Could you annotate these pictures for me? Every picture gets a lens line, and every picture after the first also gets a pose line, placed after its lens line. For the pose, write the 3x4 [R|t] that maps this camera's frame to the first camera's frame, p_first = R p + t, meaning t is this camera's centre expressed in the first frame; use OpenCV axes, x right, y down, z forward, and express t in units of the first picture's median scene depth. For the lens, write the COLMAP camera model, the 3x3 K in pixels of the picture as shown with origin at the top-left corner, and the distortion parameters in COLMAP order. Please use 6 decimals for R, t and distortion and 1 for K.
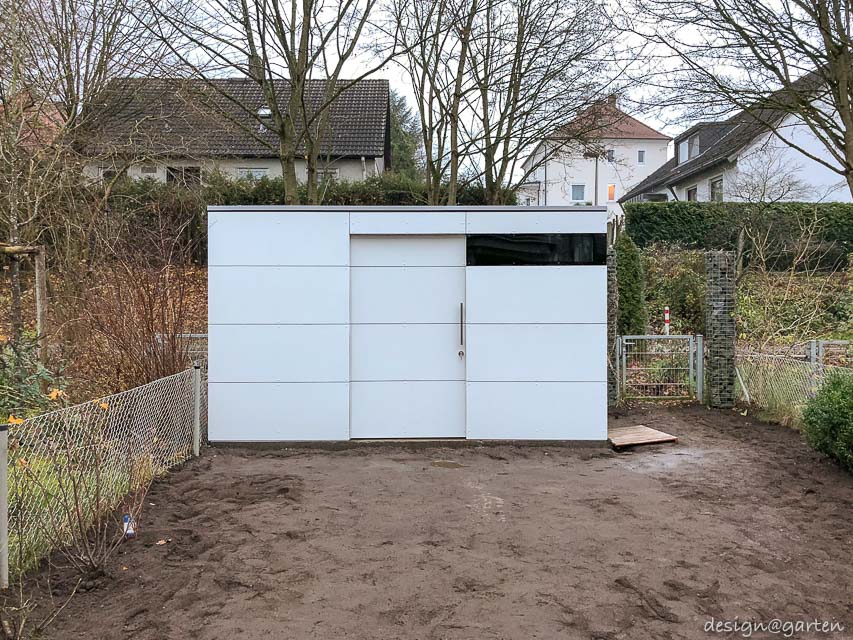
lens RADIAL K [[707.9, 0, 426.8], [0, 707.9, 297.7], [0, 0, 1]] dist [-0.011546, -0.002515]
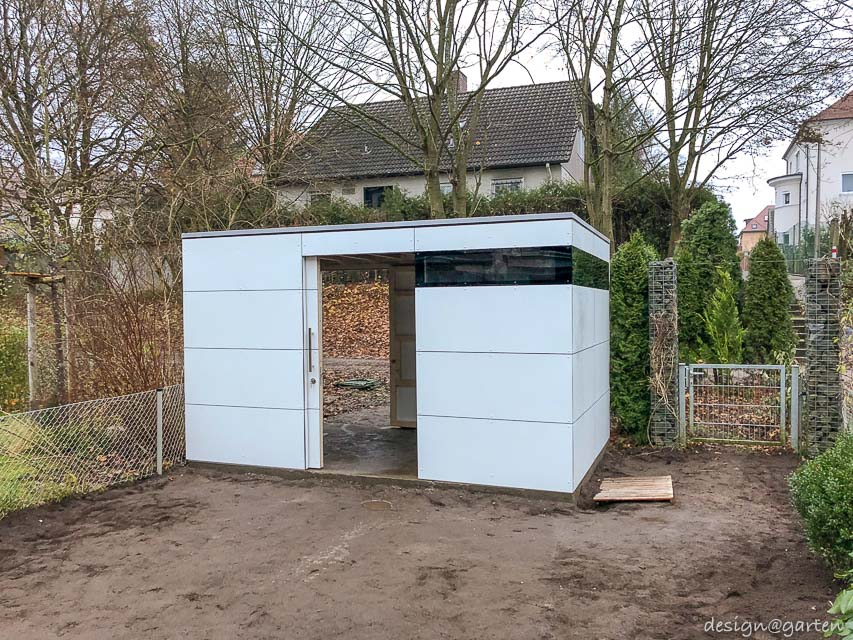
lens RADIAL K [[710.5, 0, 426.5], [0, 710.5, 320.0], [0, 0, 1]] dist [0.003204, -0.001956]
pose [[0.932193, 0.000901, -0.361960, 0.296857], [0.005917, 0.999825, 0.017729, -0.014603], [0.361913, -0.018669, 0.932025, 0.116471]]
